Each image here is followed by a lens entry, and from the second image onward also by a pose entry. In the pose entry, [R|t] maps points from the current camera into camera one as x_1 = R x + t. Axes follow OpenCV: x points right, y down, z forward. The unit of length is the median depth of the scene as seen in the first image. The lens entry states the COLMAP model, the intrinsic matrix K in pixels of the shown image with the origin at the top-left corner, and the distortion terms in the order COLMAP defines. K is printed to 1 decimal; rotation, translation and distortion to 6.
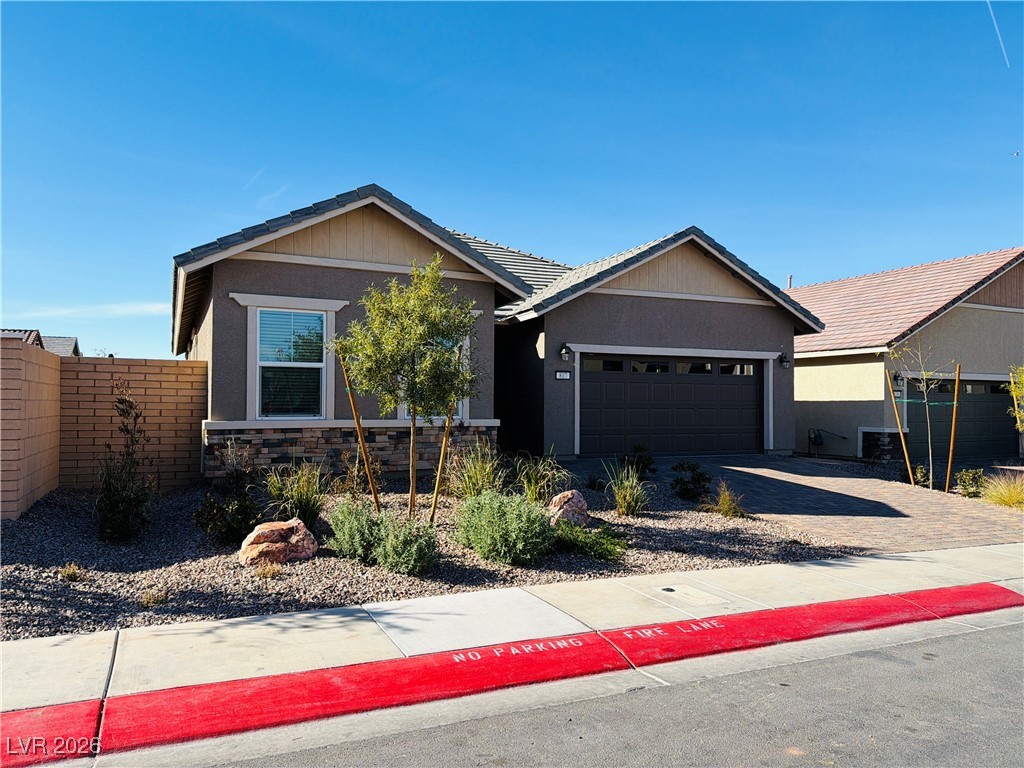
lens RADIAL K [[731.6, 0, 506.5], [0, 731.6, 386.9], [0, 0, 1]] dist [0.076864, -0.112965]
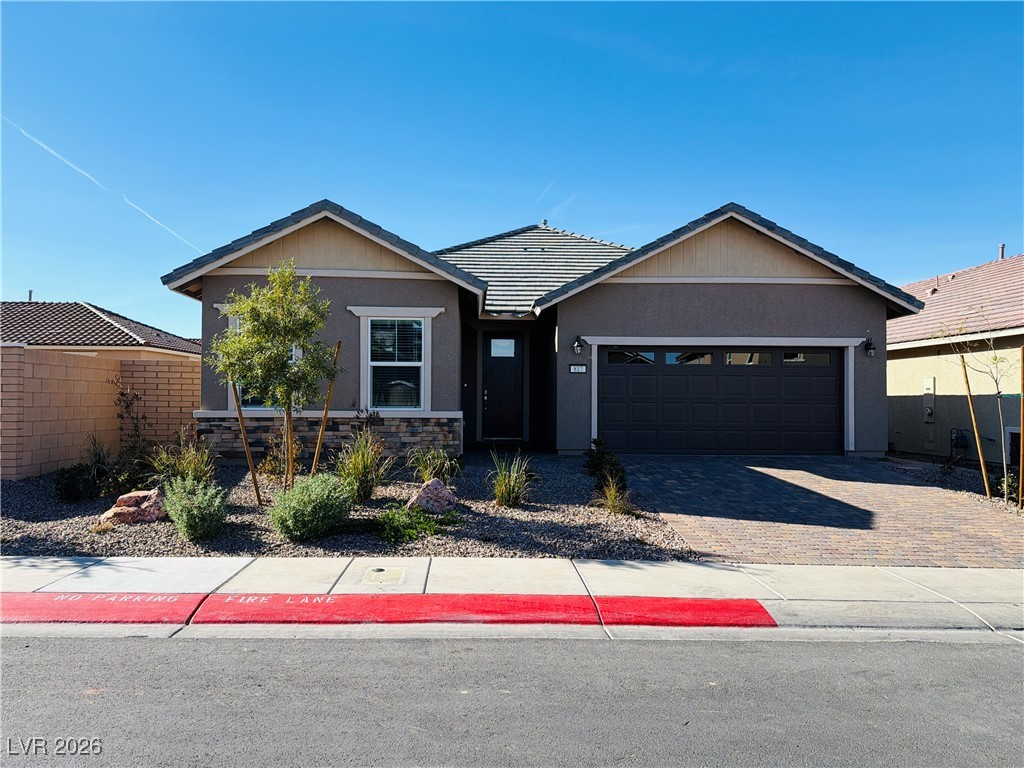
lens RADIAL K [[731.6, 0, 506.5], [0, 731.6, 386.9], [0, 0, 1]] dist [0.076864, -0.112965]
pose [[0.923255, -0.007769, -0.384110, 0.486851], [0.007950, 0.999968, -0.001117, 0.011900], [0.384106, -0.002022, 0.923287, 0.069327]]
